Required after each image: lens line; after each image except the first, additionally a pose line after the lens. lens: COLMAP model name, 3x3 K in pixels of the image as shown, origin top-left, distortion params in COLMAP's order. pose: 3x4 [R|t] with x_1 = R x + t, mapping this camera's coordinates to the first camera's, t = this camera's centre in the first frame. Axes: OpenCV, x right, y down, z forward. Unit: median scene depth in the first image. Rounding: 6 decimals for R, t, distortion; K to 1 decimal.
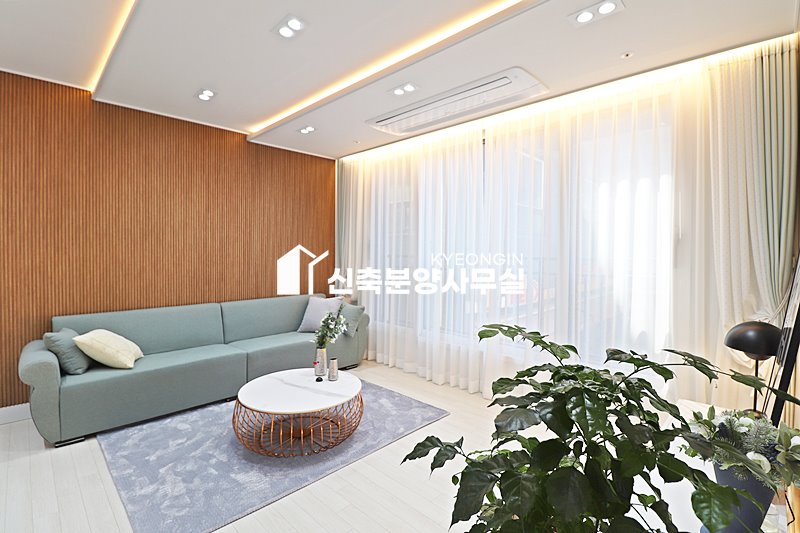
lens RADIAL K [[374.9, 0, 397.3], [0, 374.9, 259.9], [0, 0, 1]] dist [-0.000957, -0.011980]
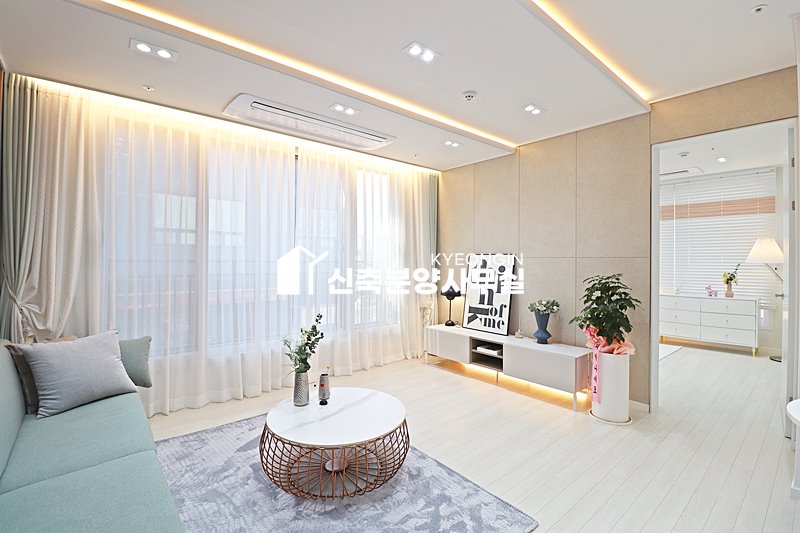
lens RADIAL K [[371.2, 0, 399.8], [0, 371.2, 258.7], [0, 0, 1]] dist [-0.001712, -0.012602]
pose [[0.083876, -0.002504, 0.996473, -0.850377], [0.011724, 0.999930, 0.001526, -0.011197], [-0.996407, 0.011555, 0.083900, 0.603253]]
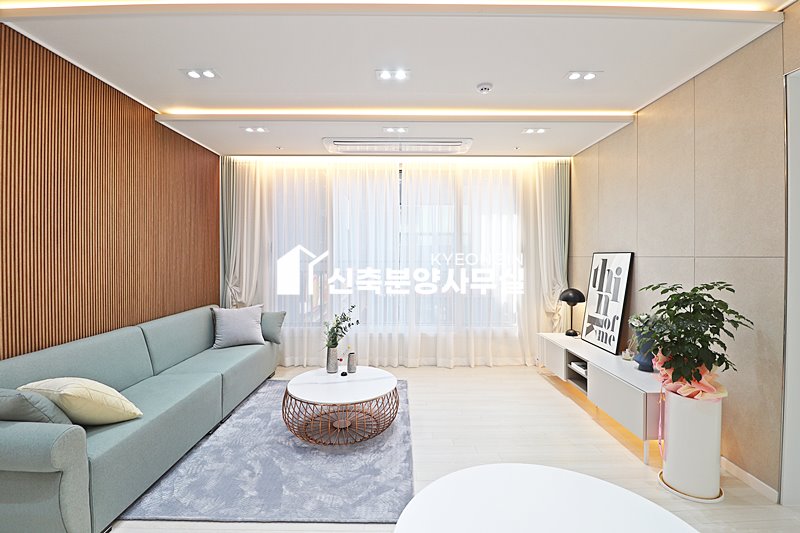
lens RADIAL K [[374.9, 0, 397.3], [0, 374.9, 259.9], [0, 0, 1]] dist [-0.000957, -0.011980]
pose [[0.708741, -0.013662, 0.705336, -0.705129], [0.017673, 0.999843, 0.001609, -0.012917], [-0.705247, 0.011326, 0.708871, 0.082666]]
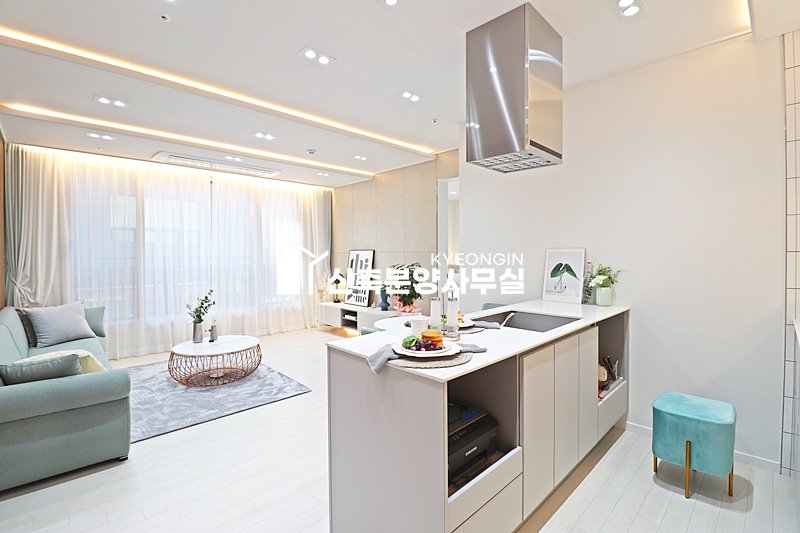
lens RADIAL K [[372.4, 0, 404.1], [0, 372.4, 258.0], [0, 0, 1]] dist [-0.000517, -0.014007]
pose [[0.009024, -0.020732, 0.999744, -1.340309], [0.022964, 0.999526, 0.020520, -0.015793], [-0.999696, 0.022773, 0.009495, 0.178210]]
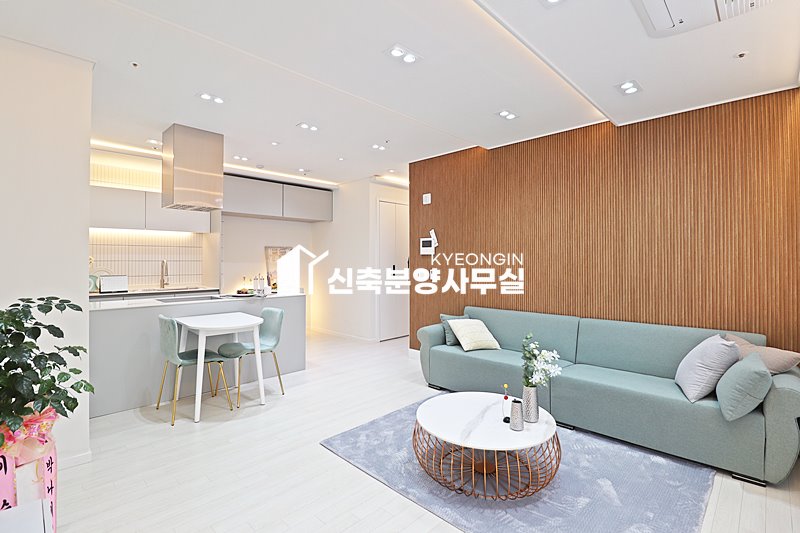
lens RADIAL K [[376.2, 0, 400.0], [0, 376.2, 254.4], [0, 0, 1]] dist [0.001291, -0.011312]
pose [[0.008652, -0.023013, -0.999698, 0.487762], [-0.018994, 0.999551, -0.023174, -0.010609], [0.999782, 0.019189, 0.008211, 0.610936]]
